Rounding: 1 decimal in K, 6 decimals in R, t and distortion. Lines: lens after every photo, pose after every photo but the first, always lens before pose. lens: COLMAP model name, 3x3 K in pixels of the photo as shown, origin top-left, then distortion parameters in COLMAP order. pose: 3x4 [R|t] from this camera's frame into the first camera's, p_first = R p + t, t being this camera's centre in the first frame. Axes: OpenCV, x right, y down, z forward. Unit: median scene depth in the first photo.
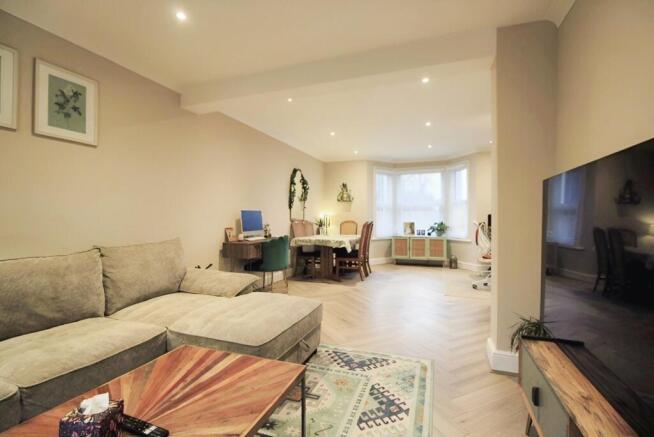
lens RADIAL K [[308.0, 0, 331.7], [0, 308.0, 218.4], [0, 0, 1]] dist [-0.017571, -0.003127]
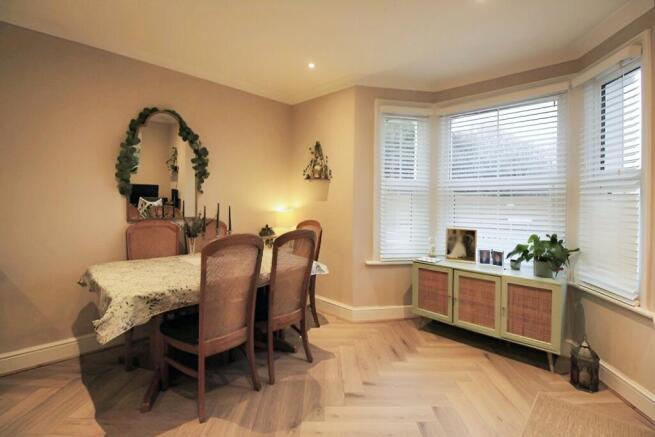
lens RADIAL K [[308.5, 0, 325.8], [0, 308.5, 199.8], [0, 0, 1]] dist [-0.017571, -0.003127]
pose [[0.910056, 0.018314, -0.414080, 0.261572], [-0.017162, 0.999832, 0.006501, -0.026665], [0.414129, 0.001190, 0.910217, 0.568170]]
